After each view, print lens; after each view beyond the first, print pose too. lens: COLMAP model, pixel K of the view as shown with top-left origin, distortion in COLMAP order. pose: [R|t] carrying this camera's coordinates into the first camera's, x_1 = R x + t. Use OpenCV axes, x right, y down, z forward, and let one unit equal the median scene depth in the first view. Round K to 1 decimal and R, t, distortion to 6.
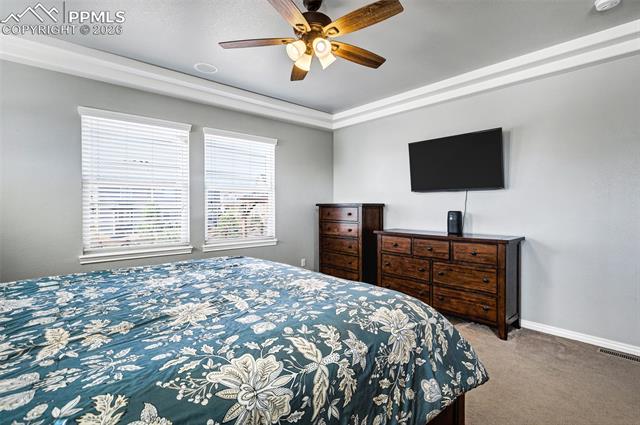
lens RADIAL K [[306.7, 0, 334.4], [0, 306.7, 205.7], [0, 0, 1]] dist [-0.032228, 0.000112]
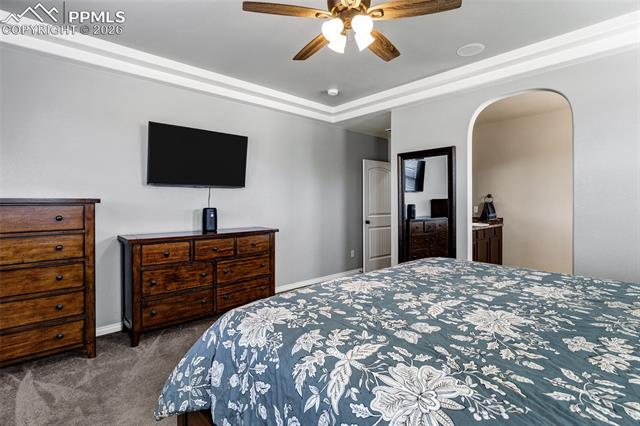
lens RADIAL K [[304.4, 0, 320.2], [0, 304.4, 202.8], [0, 0, 1]] dist [-0.029949, -0.000085]
pose [[-0.010523, -0.003730, 0.999938, -0.642293], [0.000389, 0.999993, 0.003735, -0.003383], [-0.999945, 0.000429, -0.010521, 0.719953]]
